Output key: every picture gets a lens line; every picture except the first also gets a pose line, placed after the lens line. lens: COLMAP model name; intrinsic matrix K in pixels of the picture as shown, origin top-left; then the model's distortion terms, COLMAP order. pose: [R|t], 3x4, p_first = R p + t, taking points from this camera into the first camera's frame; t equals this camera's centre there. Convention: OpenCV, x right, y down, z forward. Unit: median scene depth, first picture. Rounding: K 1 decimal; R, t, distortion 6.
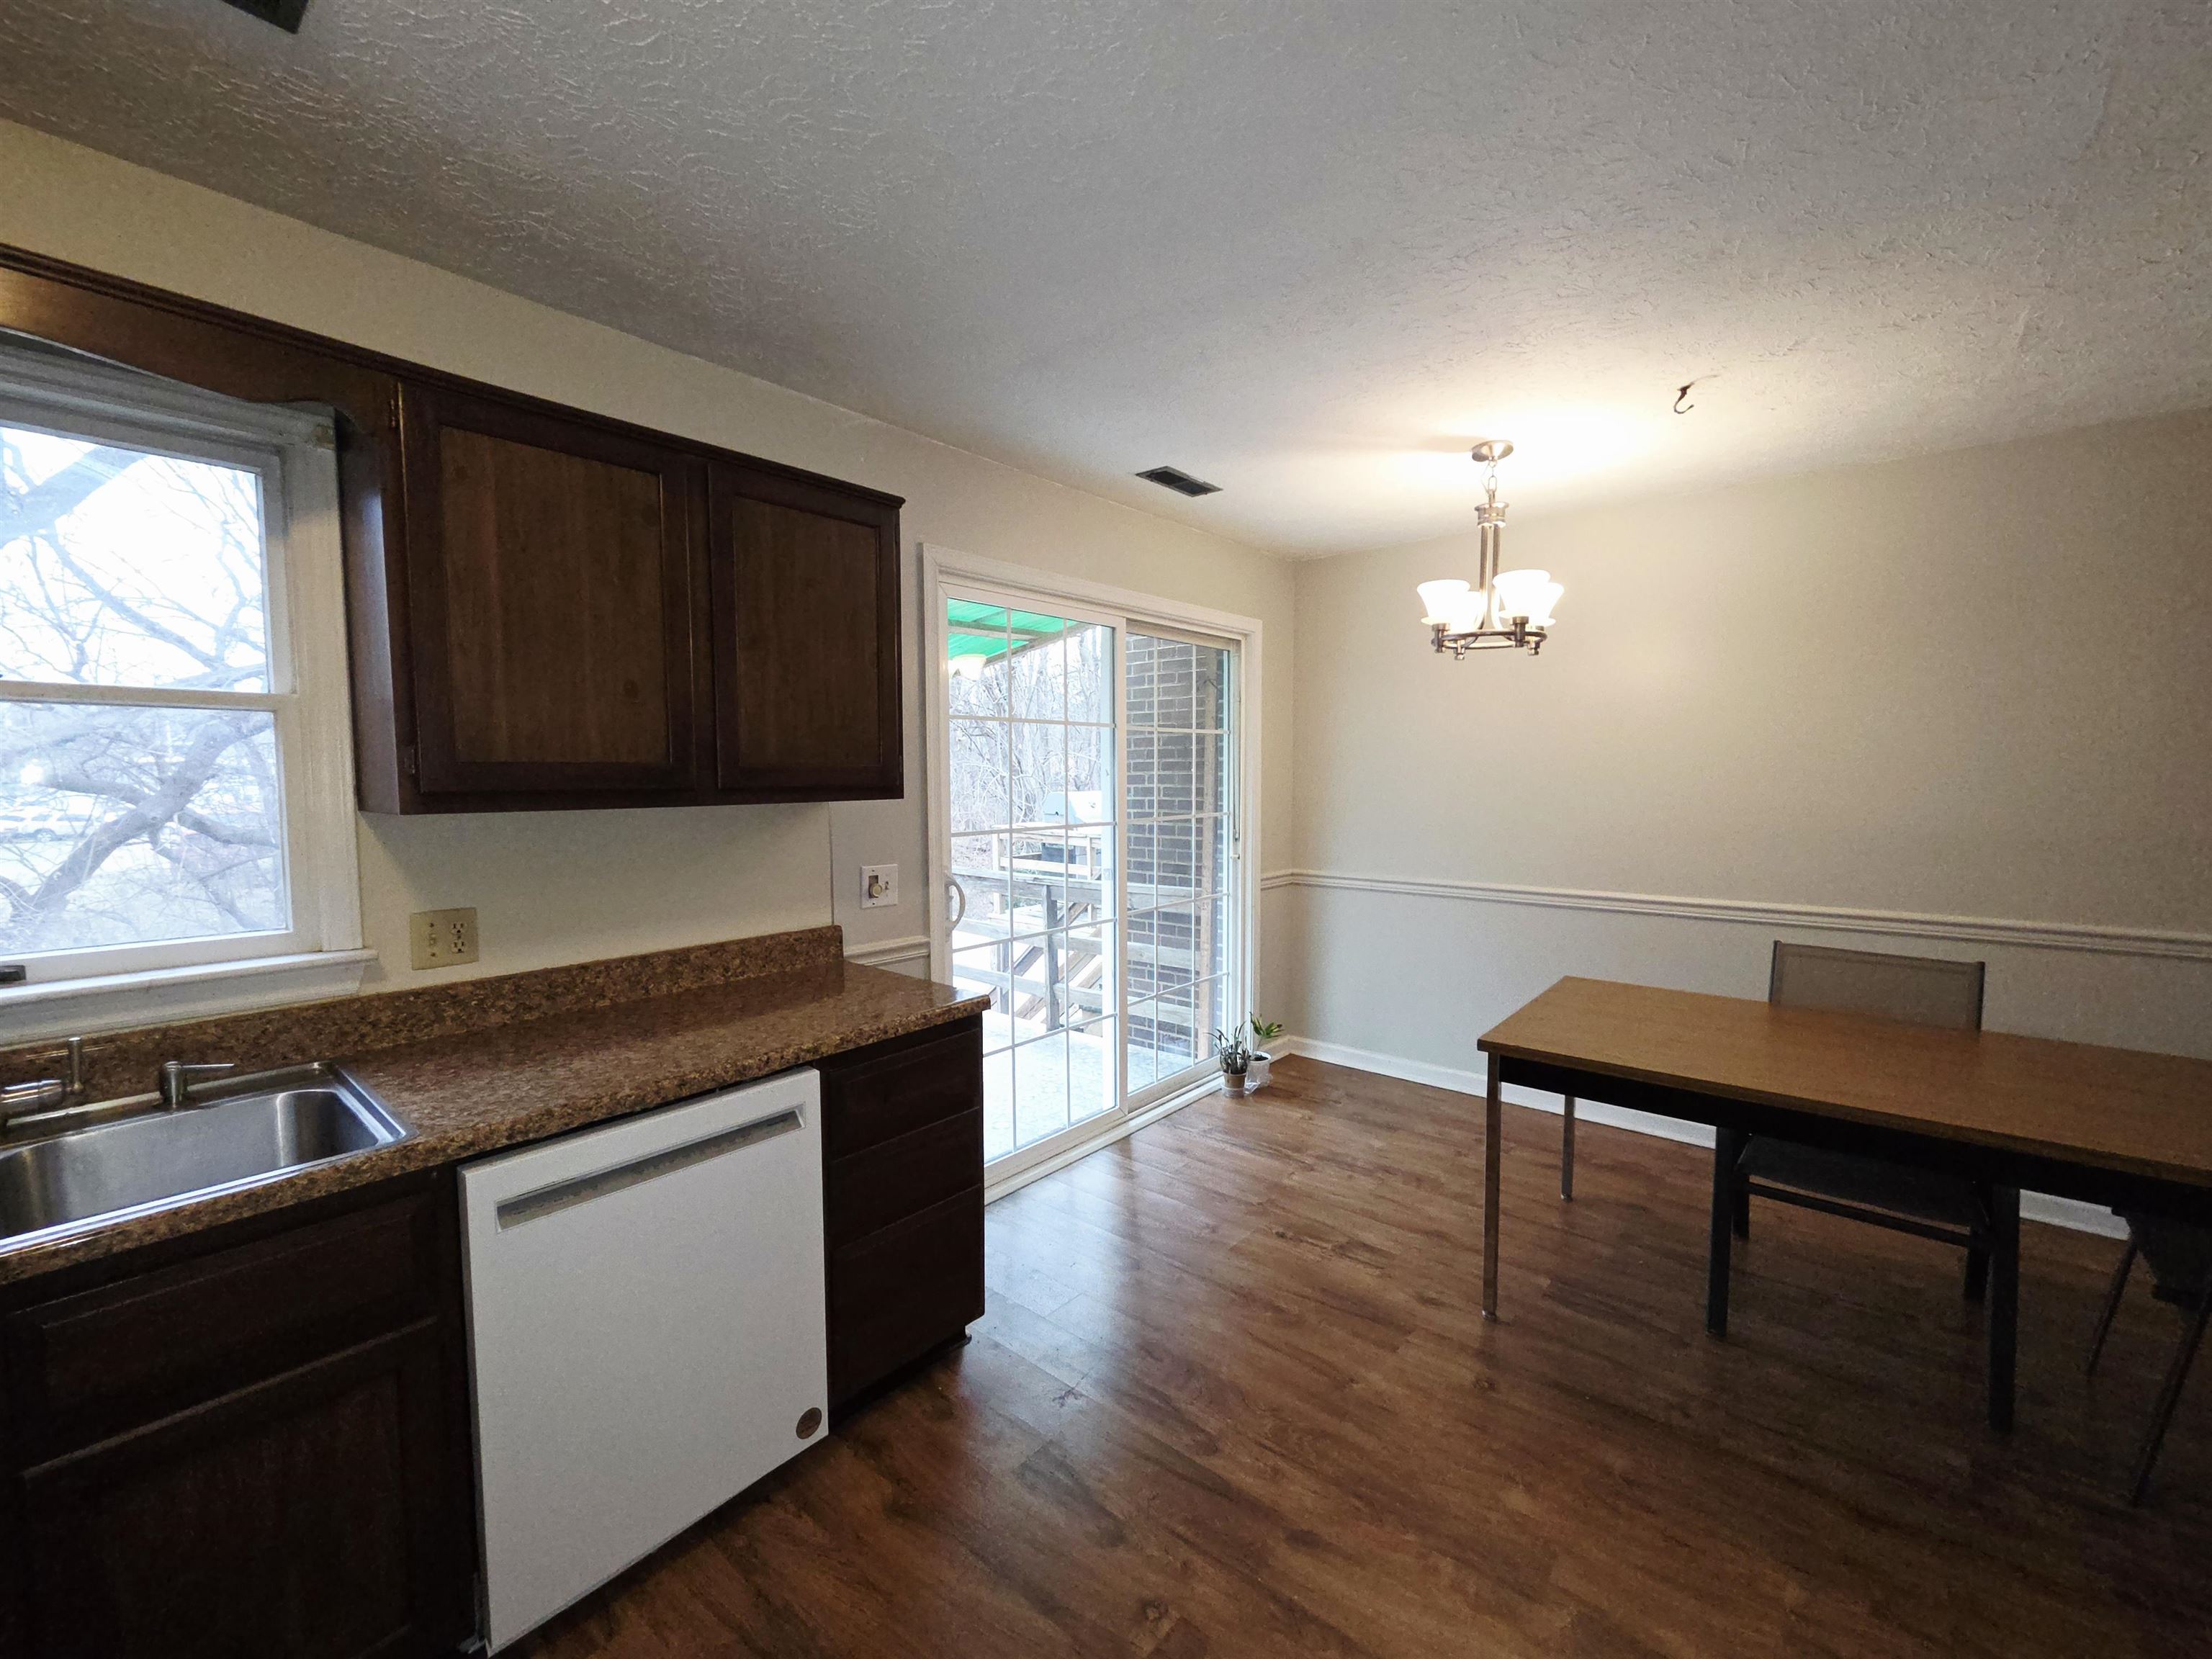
lens RADIAL K [[910.9, 0, 1101.3], [0, 910.9, 826.5], [0, 0, 1]] dist [-0.001816, 0.000980]
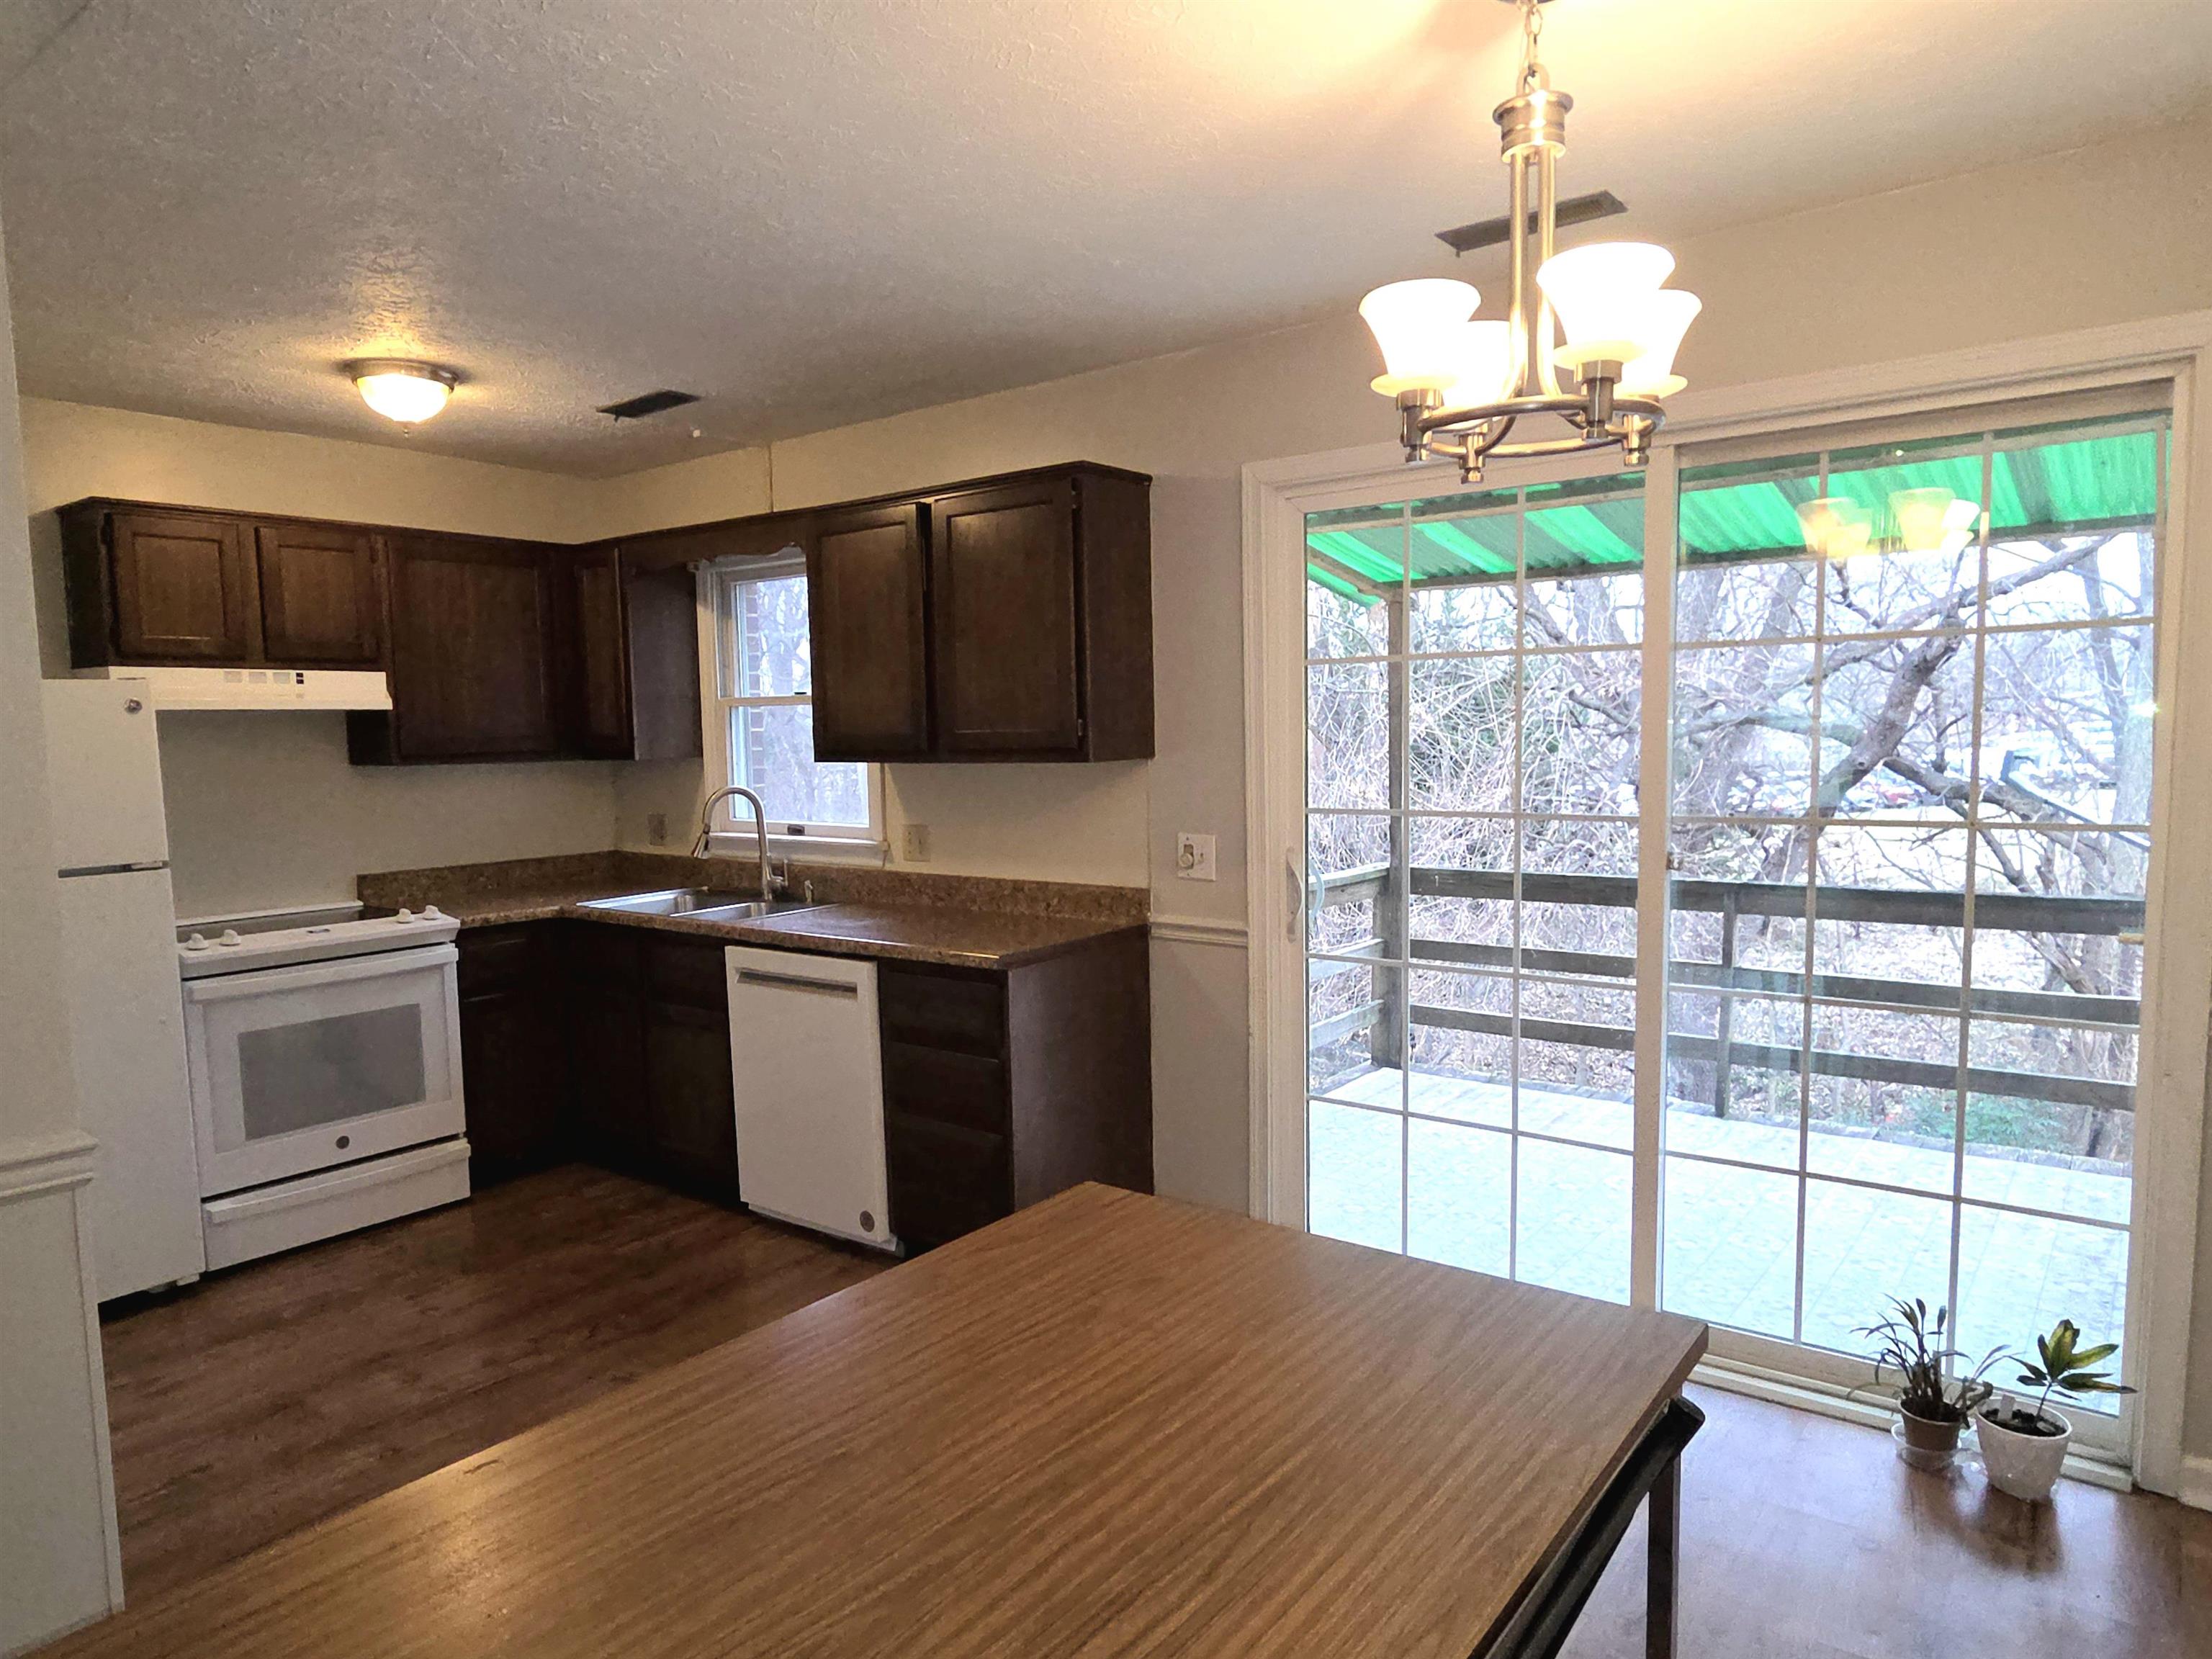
lens RADIAL K [[1392.6, 0, 1080.6], [0, 1392.6, 861.7], [0, 0, 1]] dist [-0.000800, -0.002473]
pose [[0.038778, 0.100686, -0.994162, 1.407045], [-0.043391, 0.994142, 0.098991, -0.078994], [0.998305, 0.039299, 0.042920, 1.002811]]
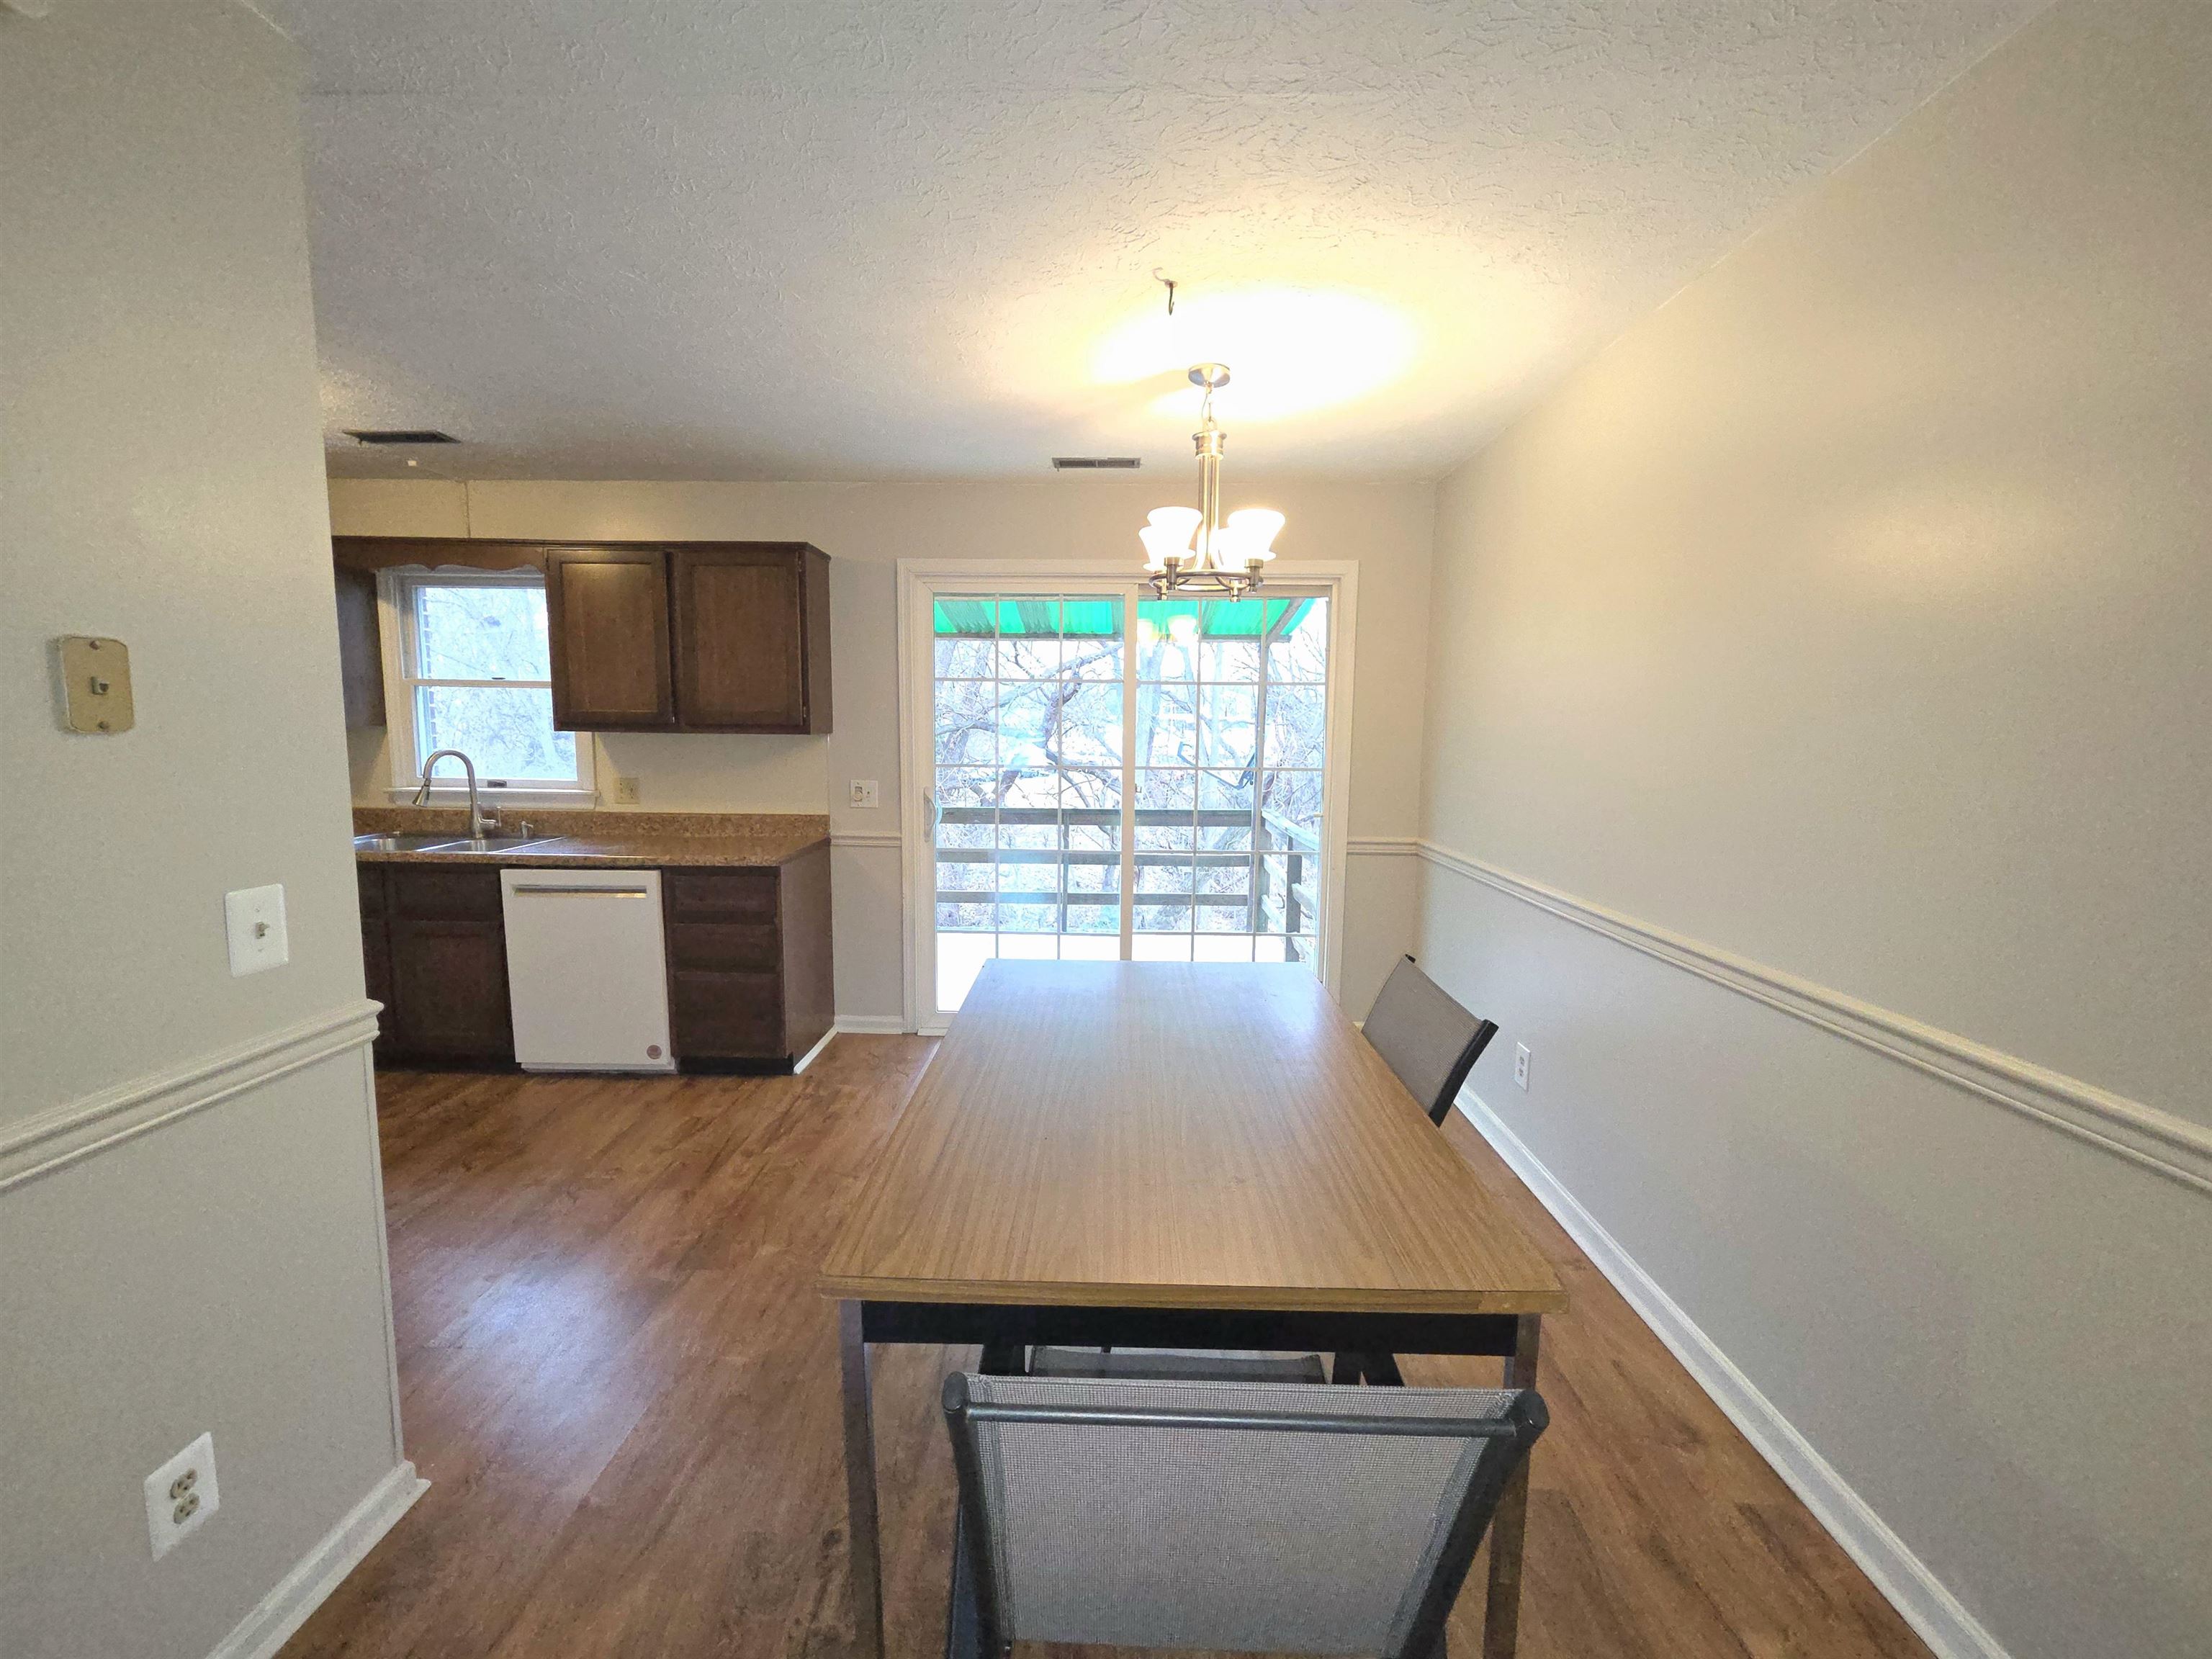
lens RADIAL K [[910.9, 0, 1104.6], [0, 910.9, 833.1], [0, 0, 1]] dist [-0.001816, 0.000980]
pose [[0.633408, 0.103264, -0.766897, 1.433020], [-0.064380, 0.994652, 0.080758, -0.022539], [0.771135, -0.001779, 0.636669, 0.420581]]
